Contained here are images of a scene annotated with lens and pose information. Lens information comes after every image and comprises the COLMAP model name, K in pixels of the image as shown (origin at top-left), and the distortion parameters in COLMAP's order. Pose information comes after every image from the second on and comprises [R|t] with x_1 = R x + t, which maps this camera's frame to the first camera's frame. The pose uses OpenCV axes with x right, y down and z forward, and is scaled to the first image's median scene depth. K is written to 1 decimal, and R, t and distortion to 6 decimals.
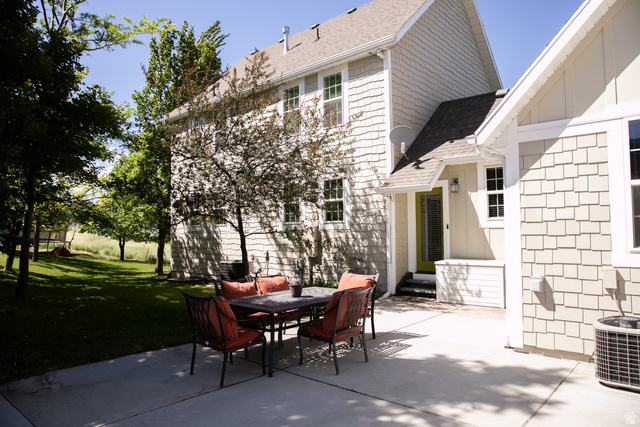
lens RADIAL K [[440.5, 0, 319.8], [0, 440.5, 206.6], [0, 0, 1]] dist [-0.089611, 0.056021]
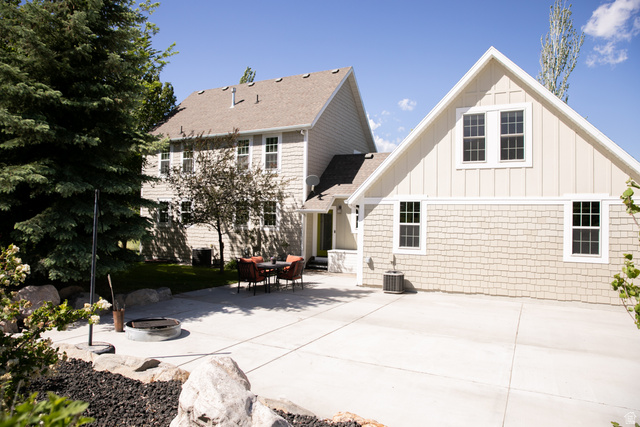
lens RADIAL K [[440.5, 0, 320.8], [0, 440.5, 216.8], [0, 0, 1]] dist [-0.089611, 0.056021]
pose [[0.967363, 0.028179, 0.251822, -0.219012], [-0.040962, 0.998117, 0.045664, -0.092919], [-0.250061, -0.054489, 0.966696, -0.725415]]
